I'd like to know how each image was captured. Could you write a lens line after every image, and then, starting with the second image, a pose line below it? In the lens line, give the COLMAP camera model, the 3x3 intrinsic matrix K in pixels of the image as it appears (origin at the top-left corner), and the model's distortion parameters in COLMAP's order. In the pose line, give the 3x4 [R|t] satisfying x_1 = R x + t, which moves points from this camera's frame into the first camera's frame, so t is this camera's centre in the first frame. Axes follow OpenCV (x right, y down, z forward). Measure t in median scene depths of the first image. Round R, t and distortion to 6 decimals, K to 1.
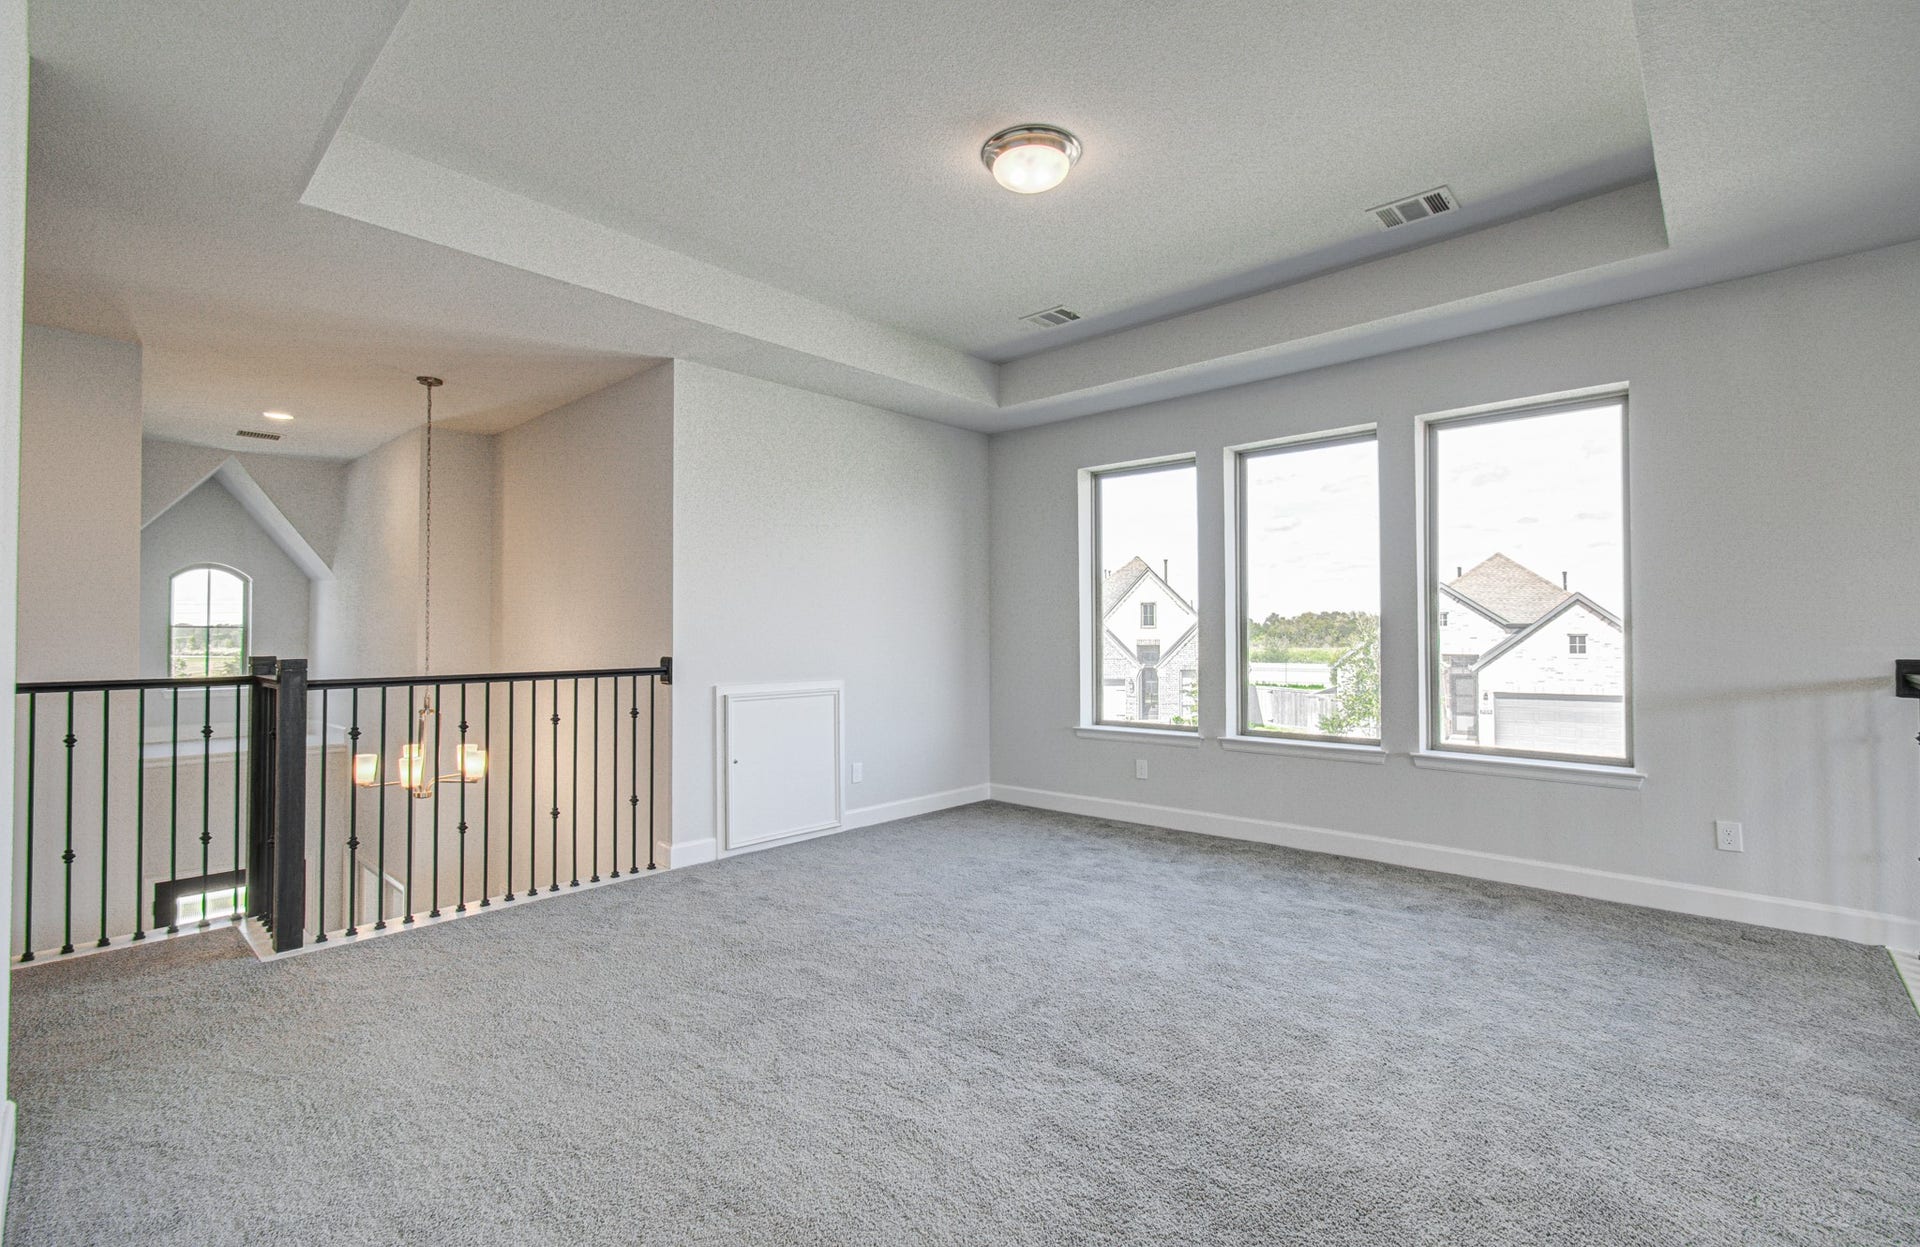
lens RADIAL K [[841.7, 0, 949.7], [0, 841.7, 625.2], [0, 0, 1]] dist [-0.001420, 0.000642]
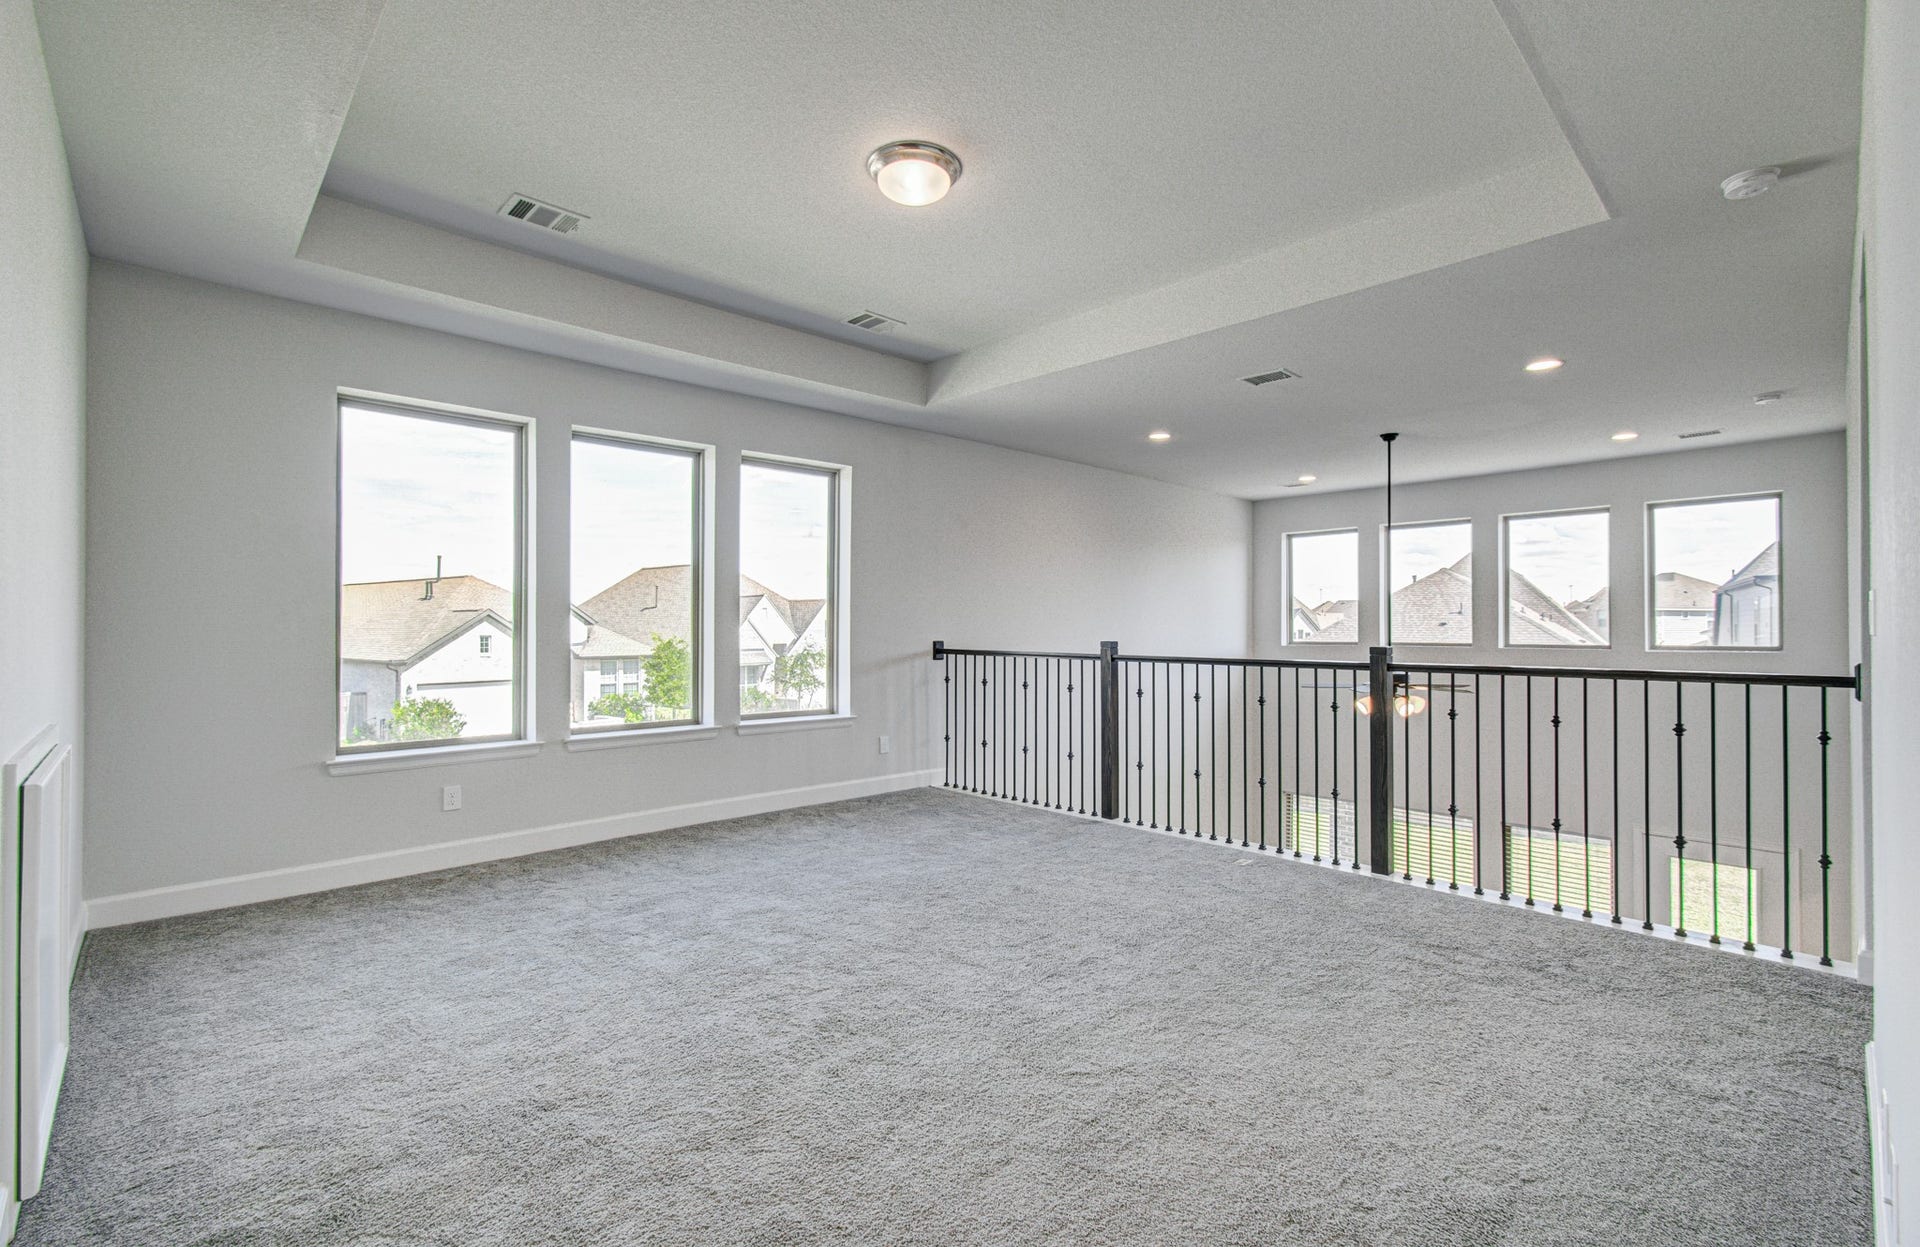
lens RADIAL K [[841.7, 0, 949.3], [0, 841.7, 622.5], [0, 0, 1]] dist [-0.001420, 0.000642]
pose [[0.080113, 0.009399, 0.996741, -0.661621], [-0.009956, 0.999913, -0.008628, 0.011394], [-0.996736, -0.009233, 0.080200, 0.607592]]
